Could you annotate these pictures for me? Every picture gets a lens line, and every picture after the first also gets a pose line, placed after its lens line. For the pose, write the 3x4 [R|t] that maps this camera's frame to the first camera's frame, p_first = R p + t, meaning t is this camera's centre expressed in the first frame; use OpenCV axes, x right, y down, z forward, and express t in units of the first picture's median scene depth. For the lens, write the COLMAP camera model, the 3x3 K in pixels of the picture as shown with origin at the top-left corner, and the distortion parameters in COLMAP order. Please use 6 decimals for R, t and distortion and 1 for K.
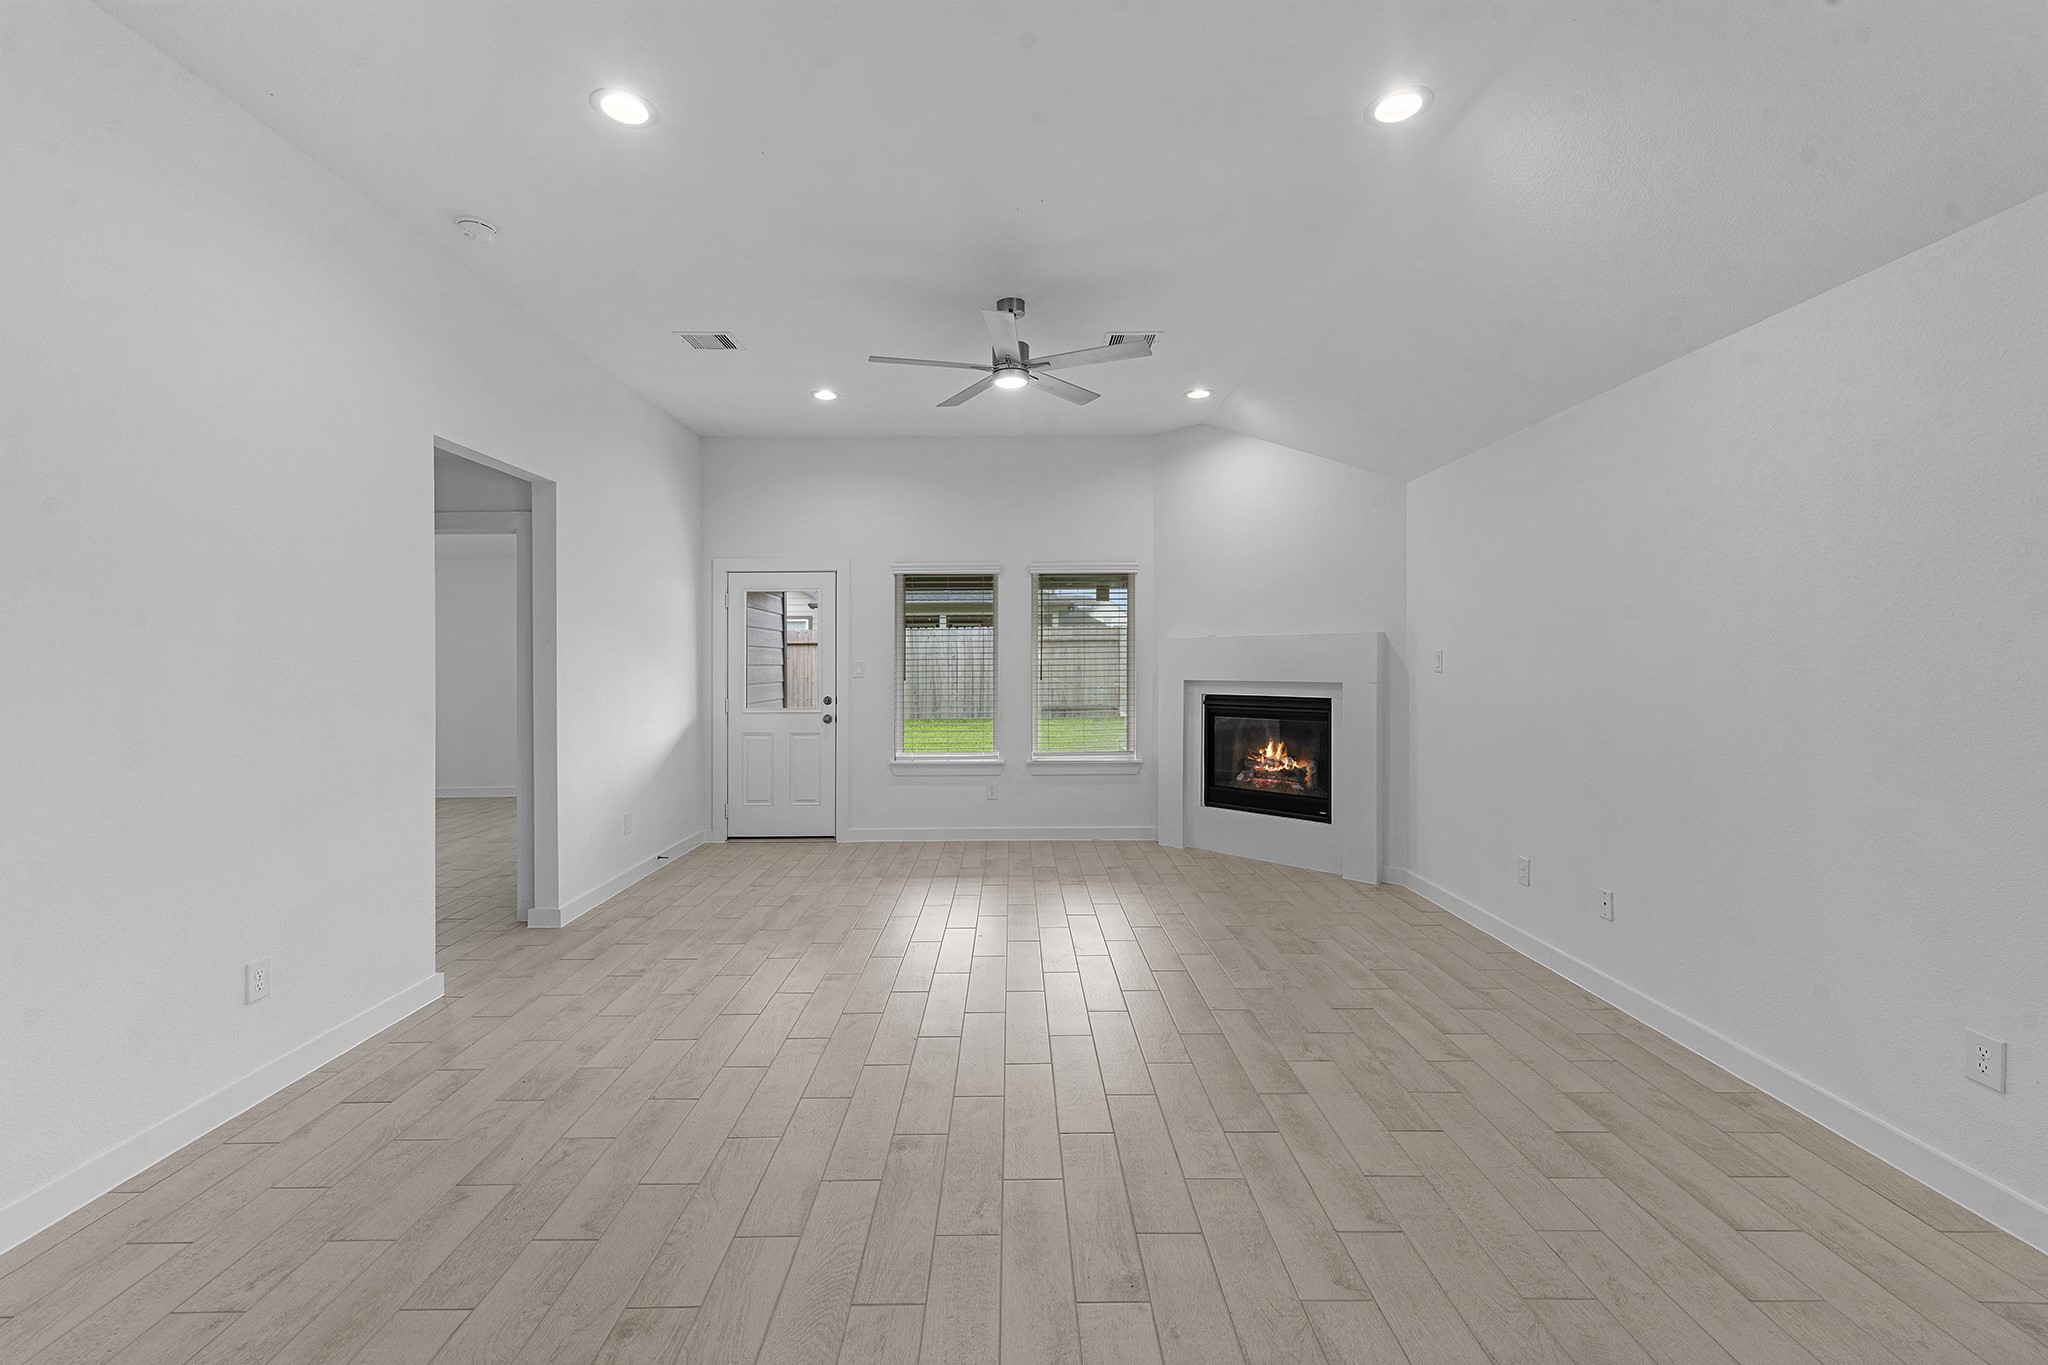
lens RADIAL K [[822.7, 0, 995.0], [0, 822.7, 668.4], [0, 0, 1]] dist [0.002877, 0.000364]
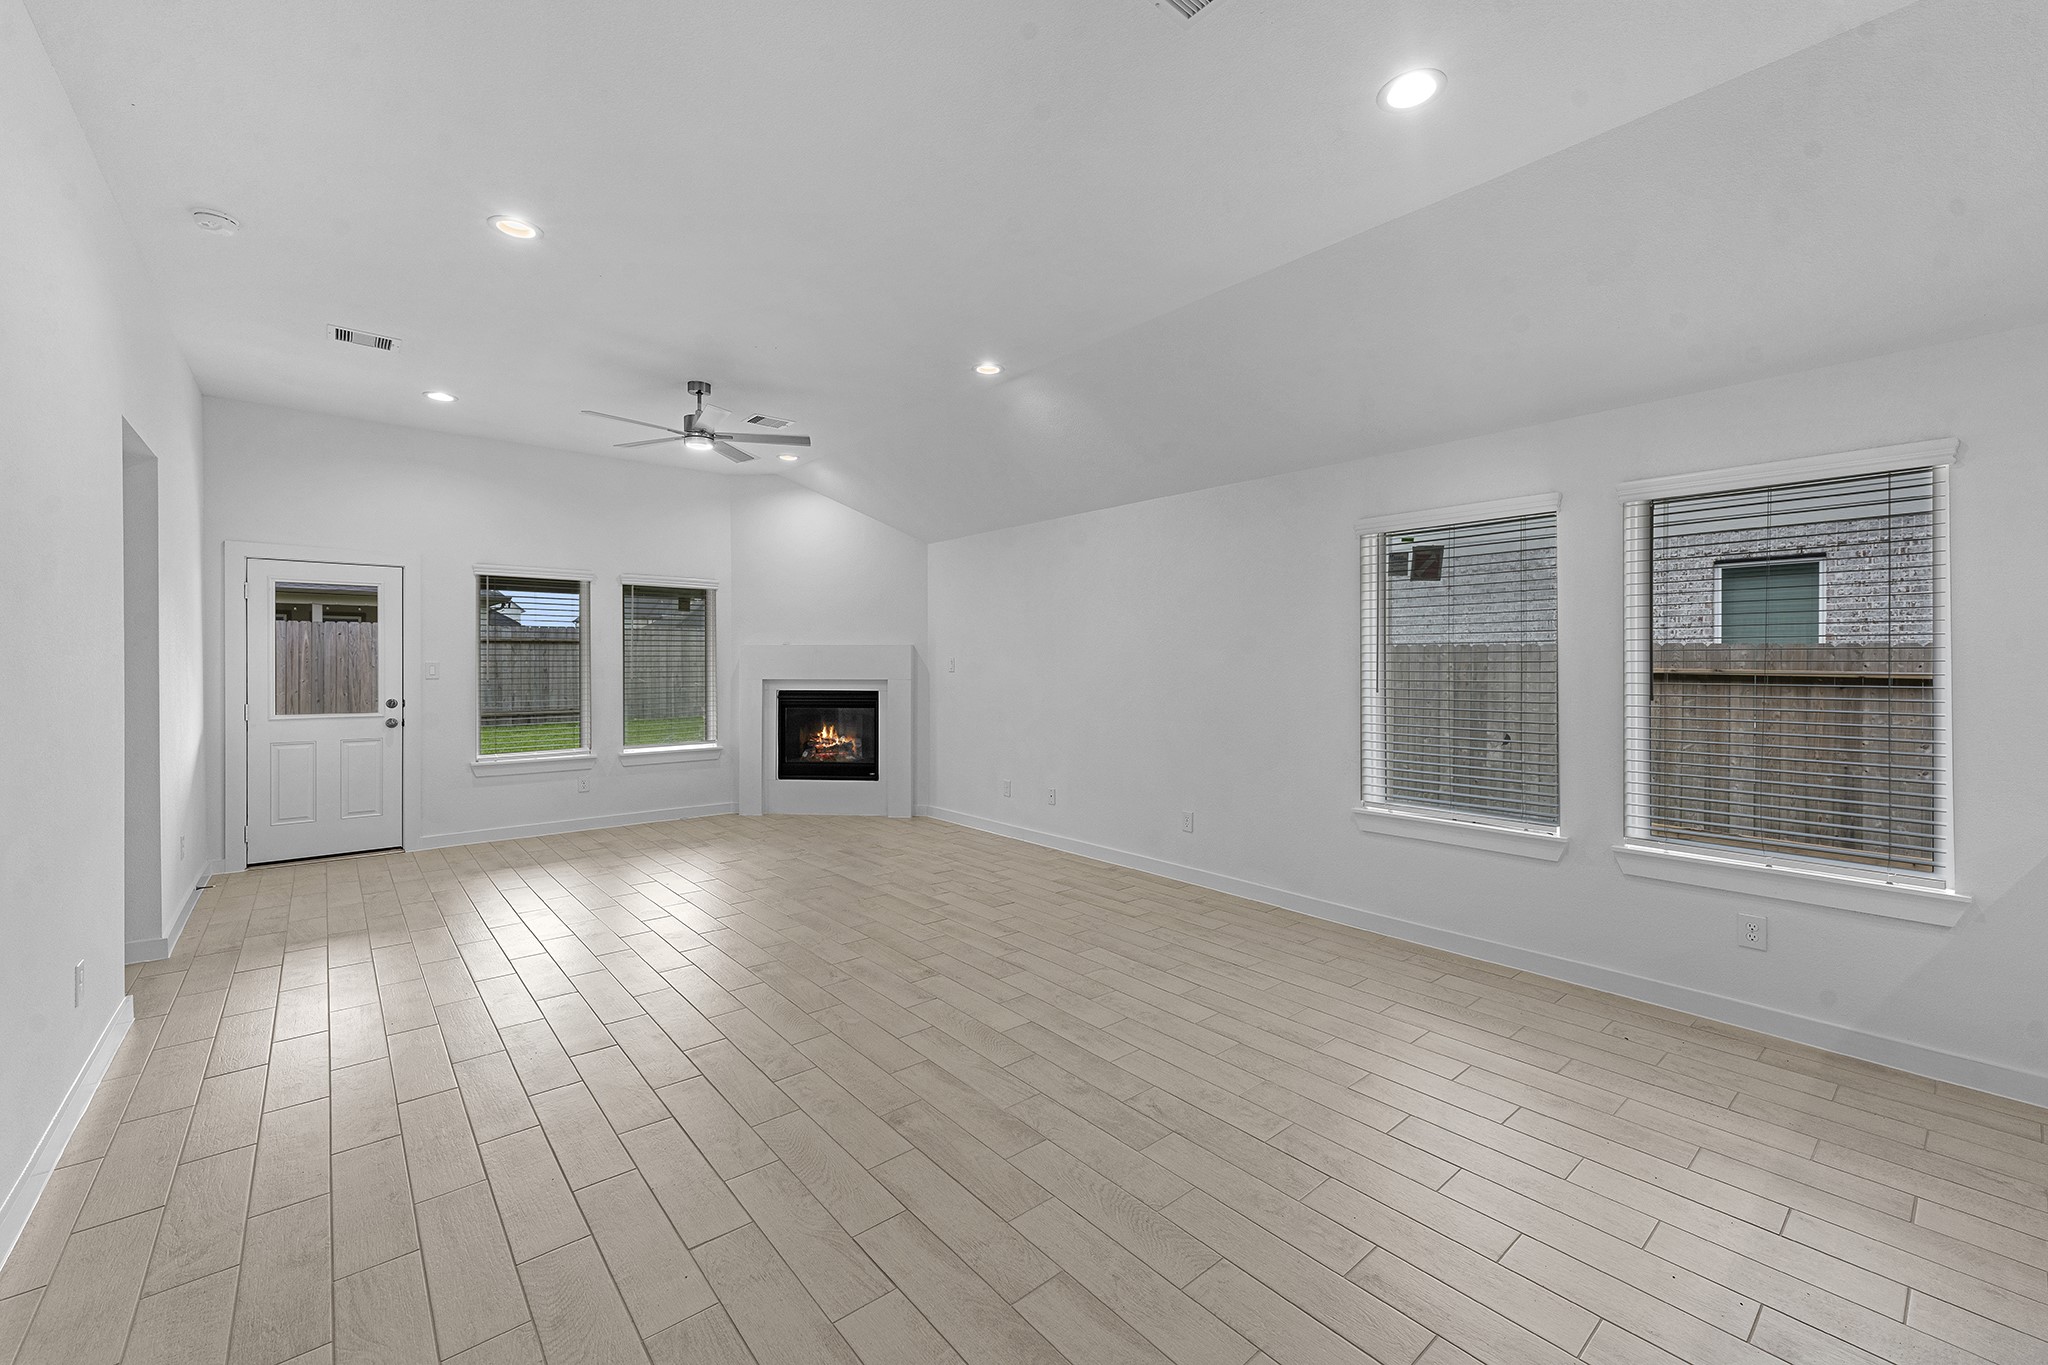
lens RADIAL K [[822.7, 0, 1028.8], [0, 822.7, 669.6], [0, 0, 1]] dist [0.002877, 0.000364]
pose [[0.752237, 0.000567, 0.658892, -0.346877], [0.001137, 0.999997, -0.002159, 0.003444], [-0.658891, 0.002373, 0.752234, -0.241089]]
